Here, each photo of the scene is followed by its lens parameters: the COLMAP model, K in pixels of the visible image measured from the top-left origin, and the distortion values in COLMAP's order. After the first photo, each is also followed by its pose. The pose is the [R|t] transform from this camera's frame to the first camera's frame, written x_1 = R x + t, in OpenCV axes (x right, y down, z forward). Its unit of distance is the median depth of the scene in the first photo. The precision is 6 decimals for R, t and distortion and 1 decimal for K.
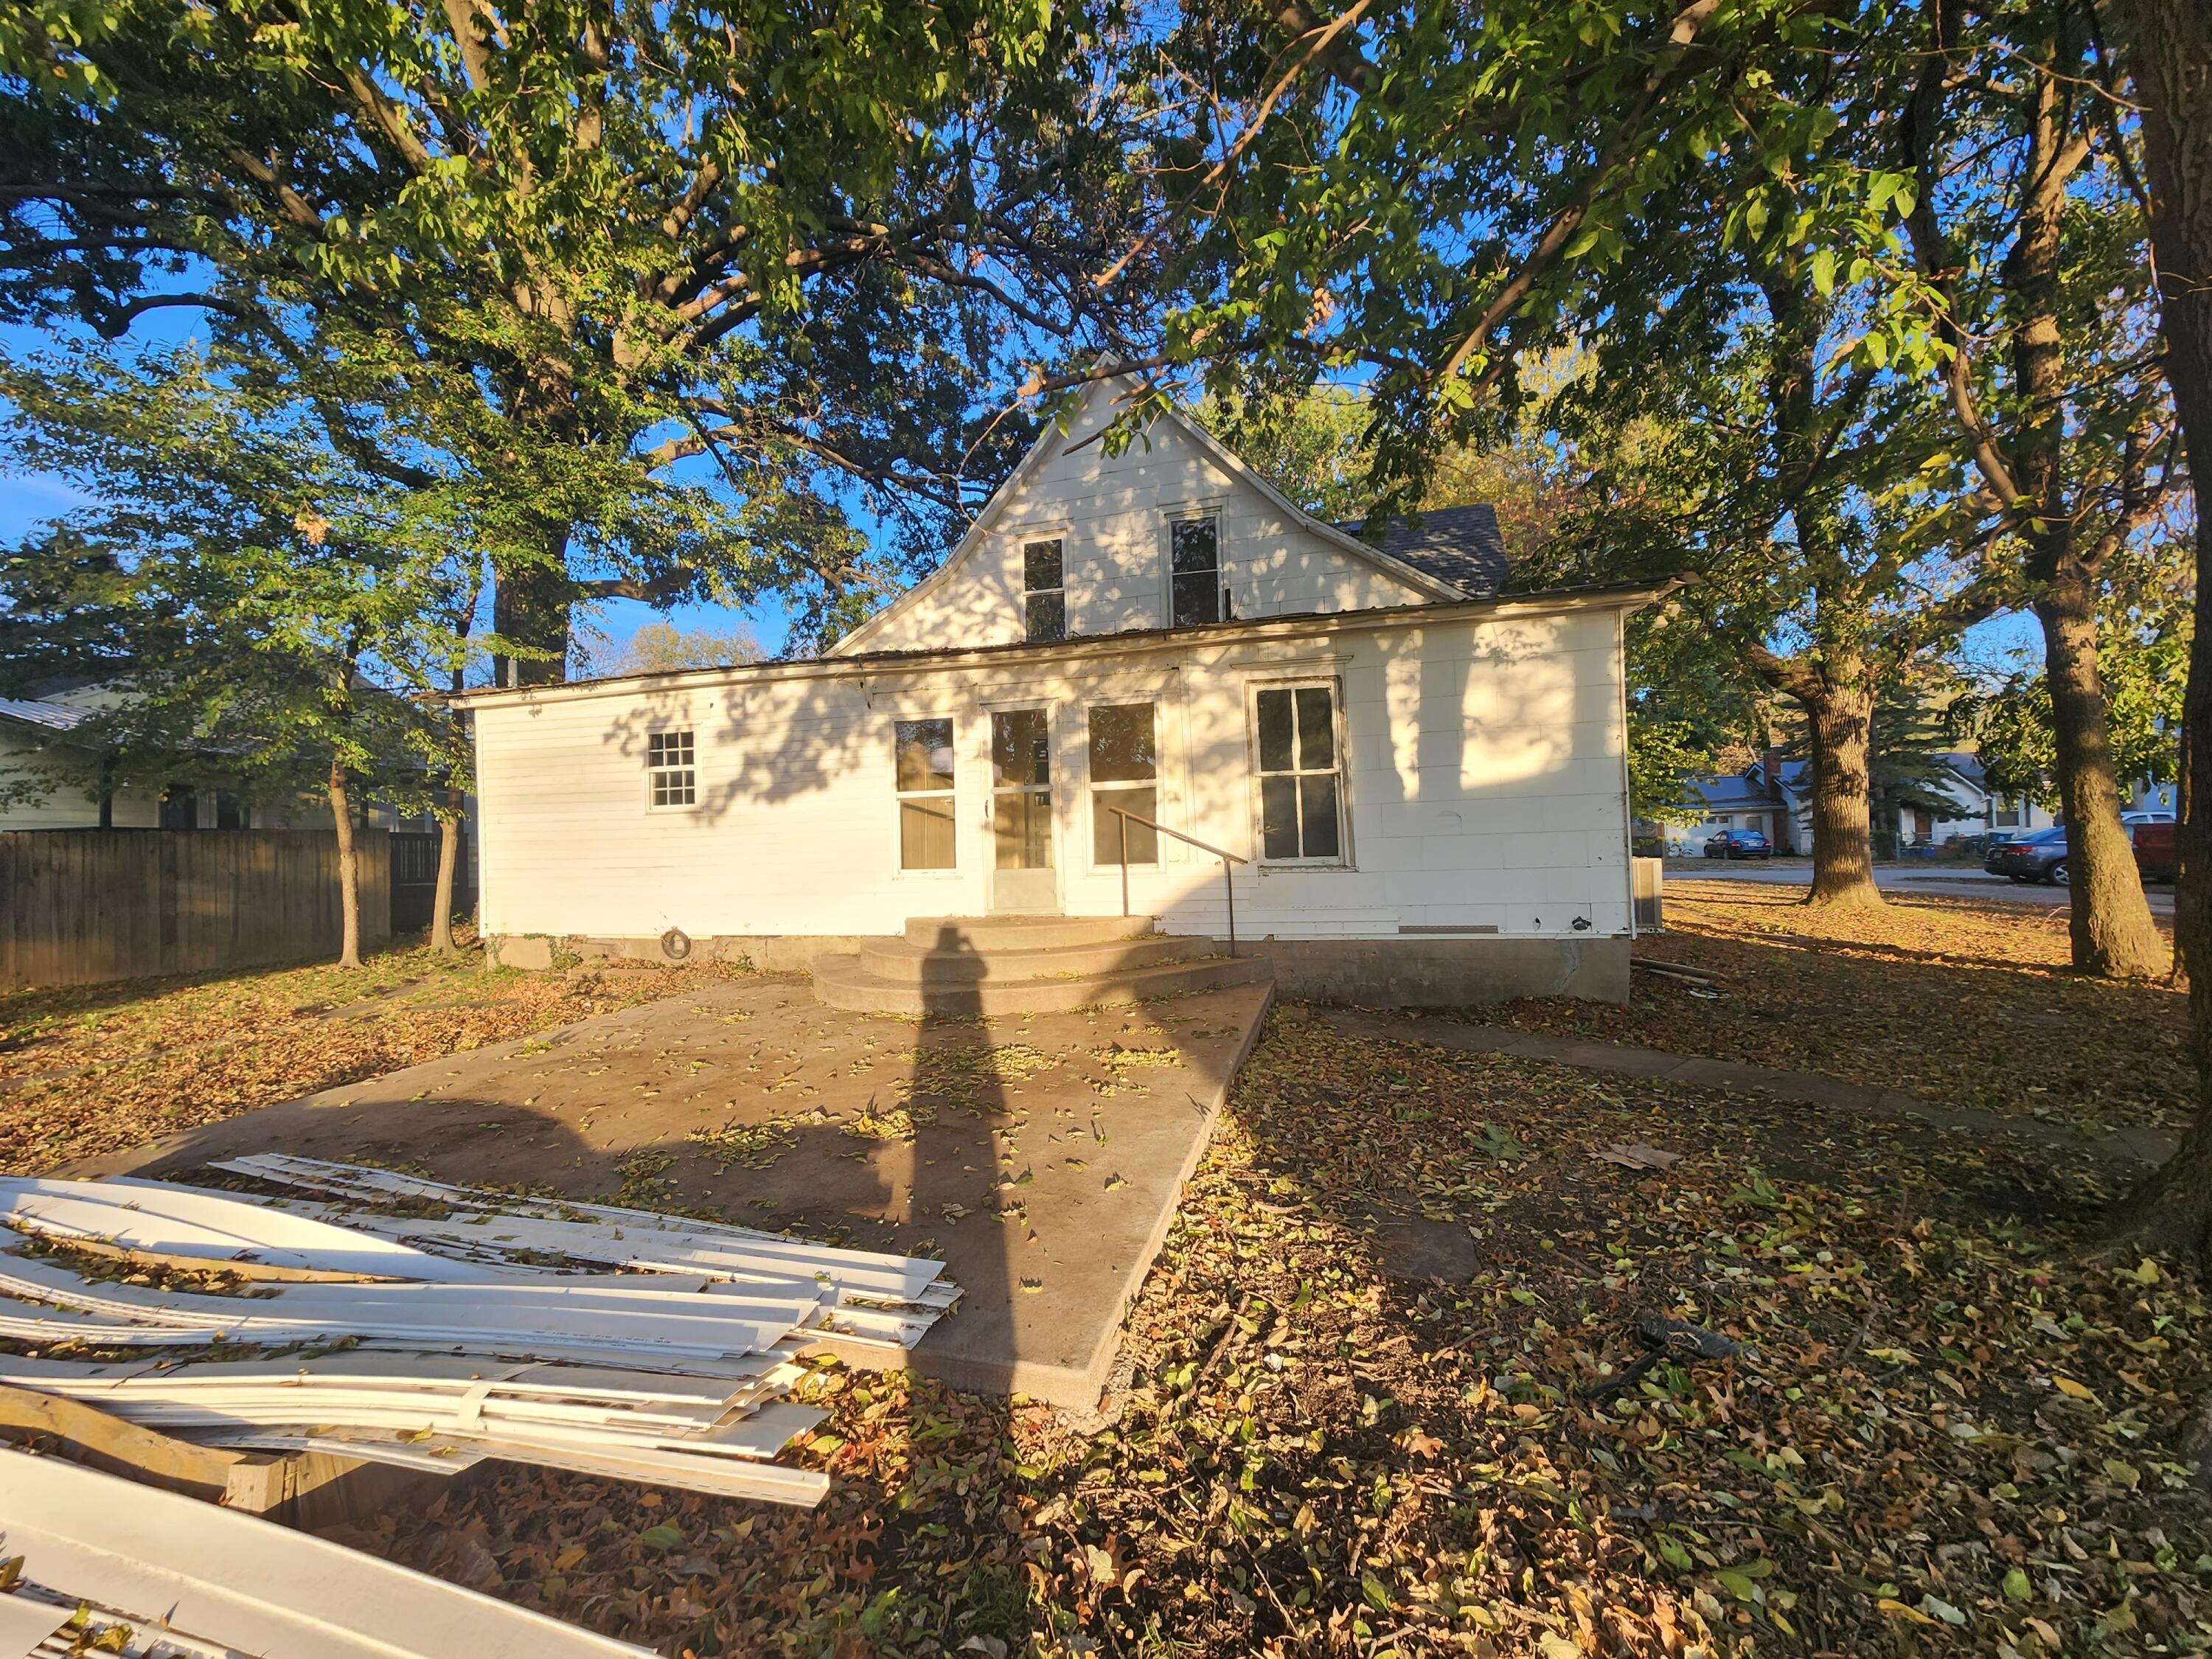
lens RADIAL K [[906.0, 0, 1106.2], [0, 906.0, 832.8], [0, 0, 1]] dist [0.015410, -0.000056]
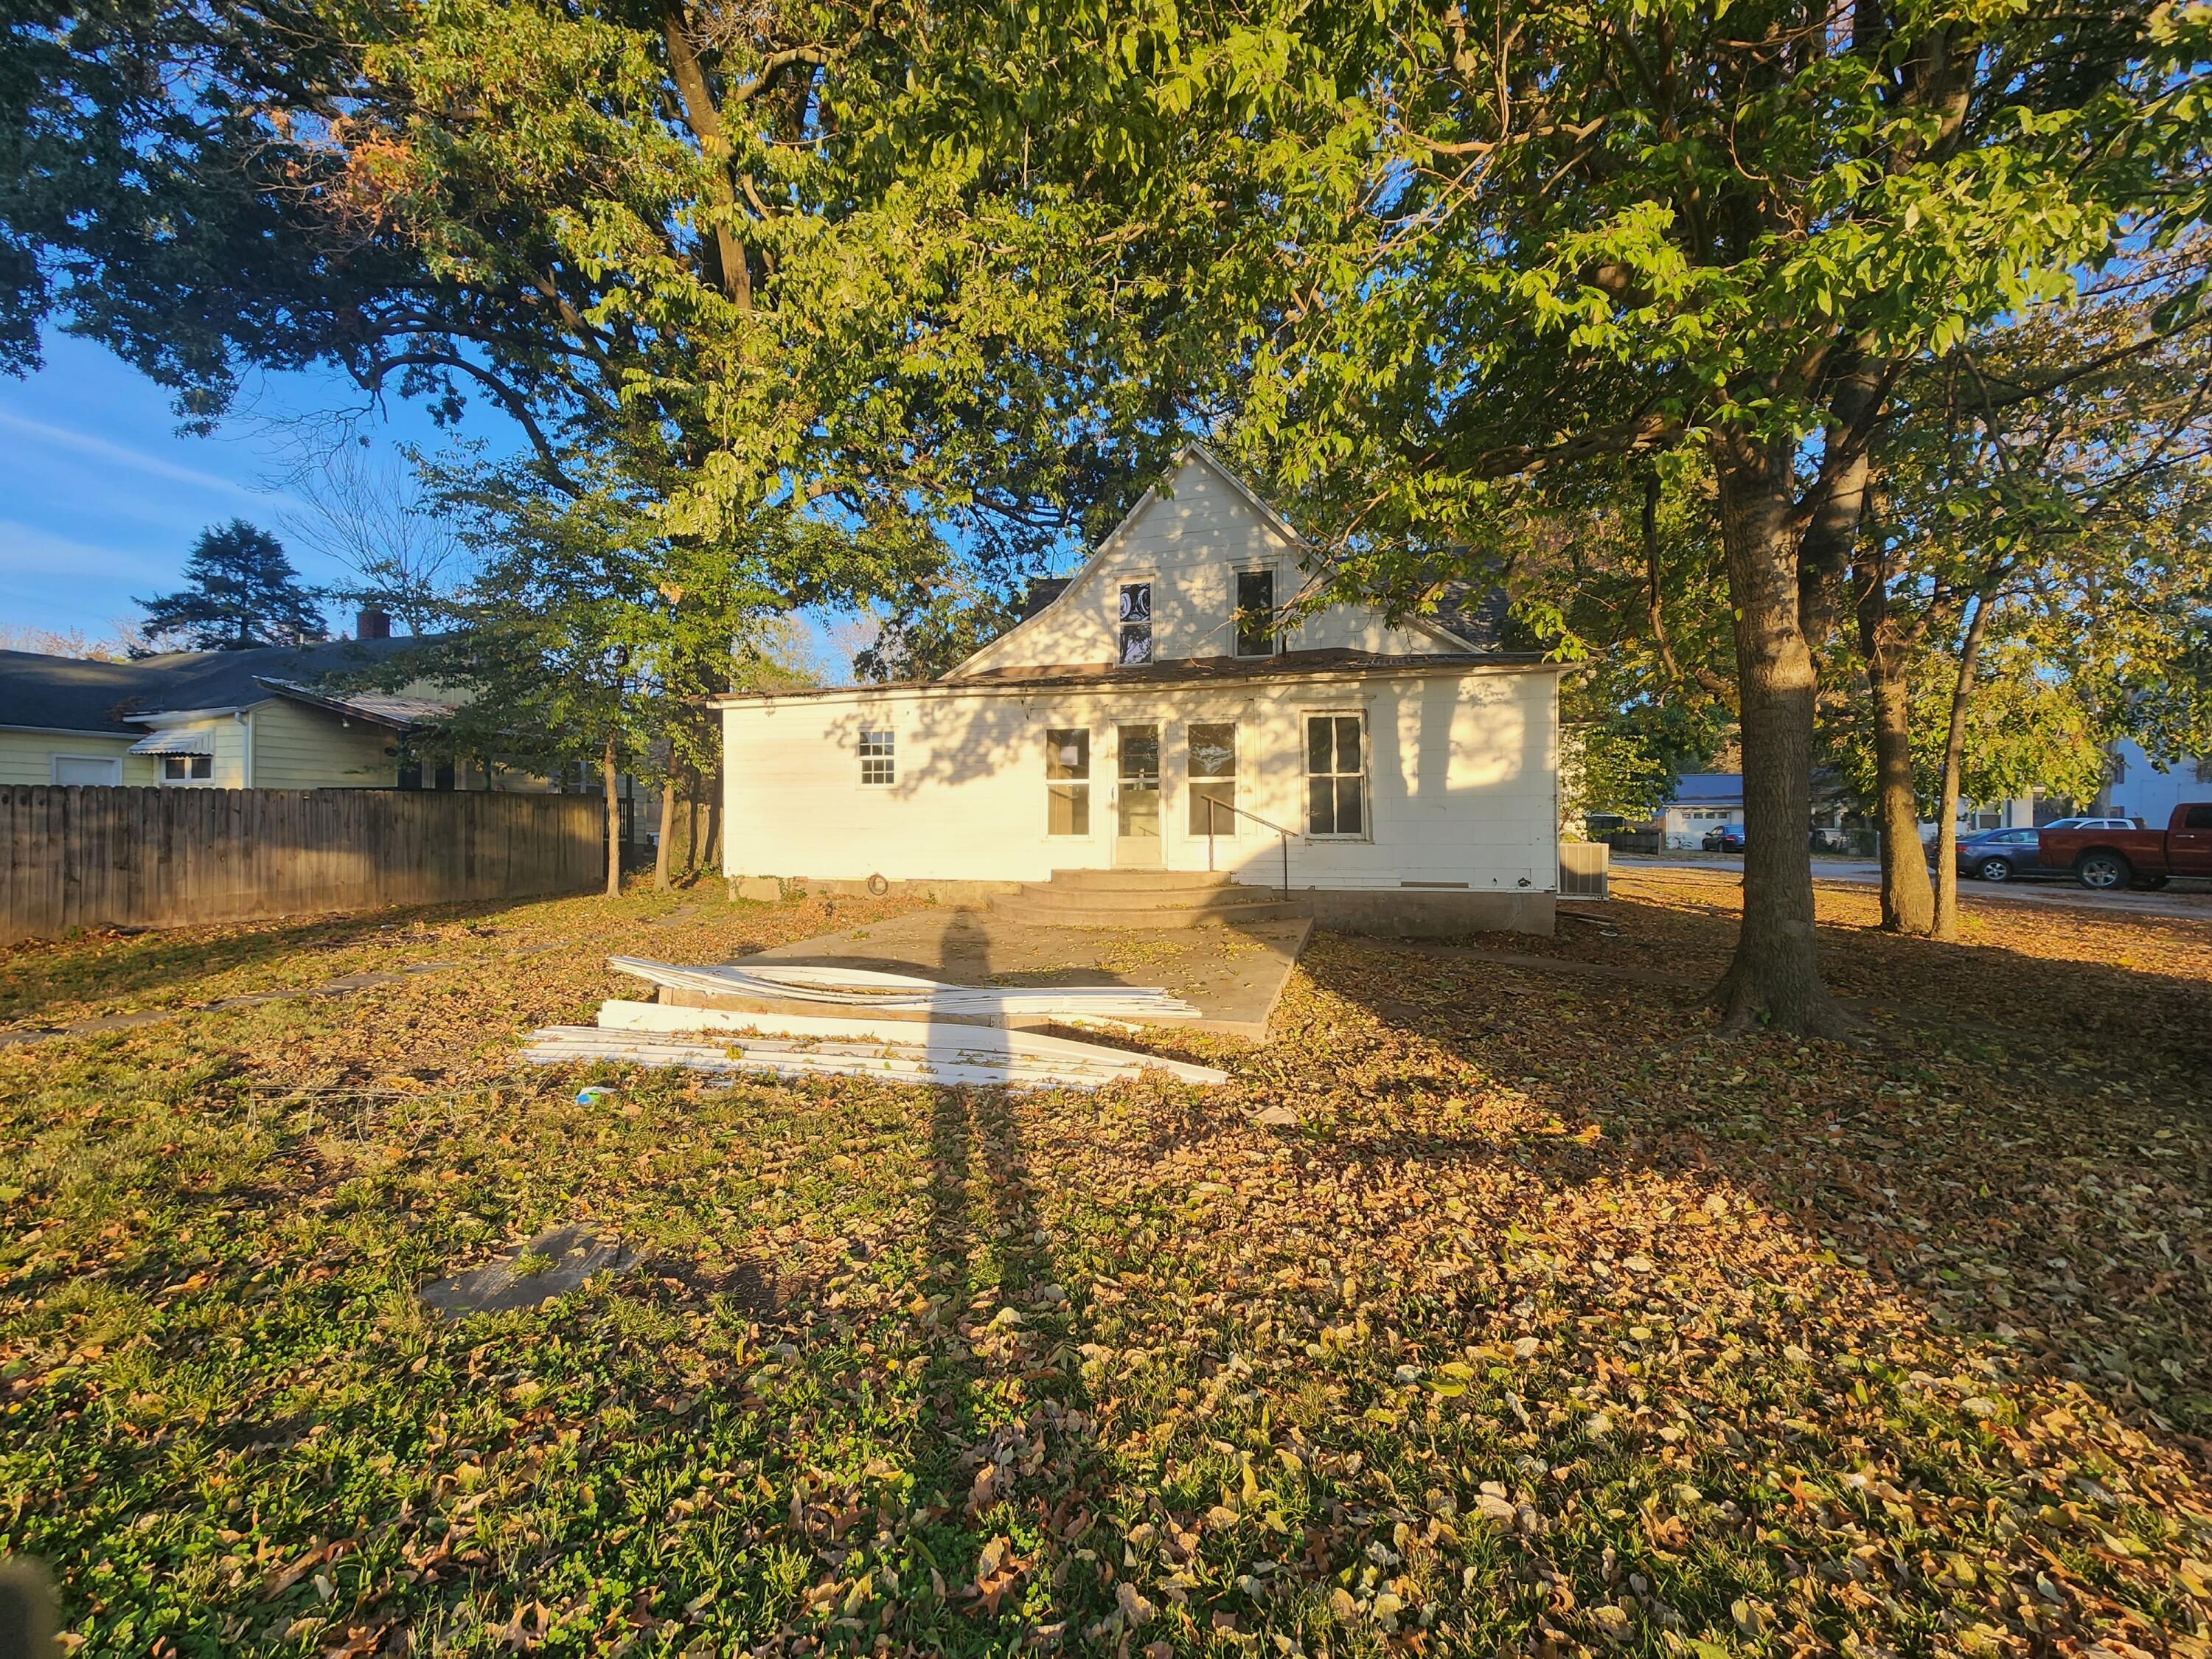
lens RADIAL K [[906.0, 0, 1103.4], [0, 906.0, 826.5], [0, 0, 1]] dist [0.015410, -0.000056]
pose [[0.999387, 0.027353, -0.021852, -0.115564], [-0.027001, 0.999504, 0.016237, 0.002105], [0.022285, -0.015637, 0.999629, -0.426405]]
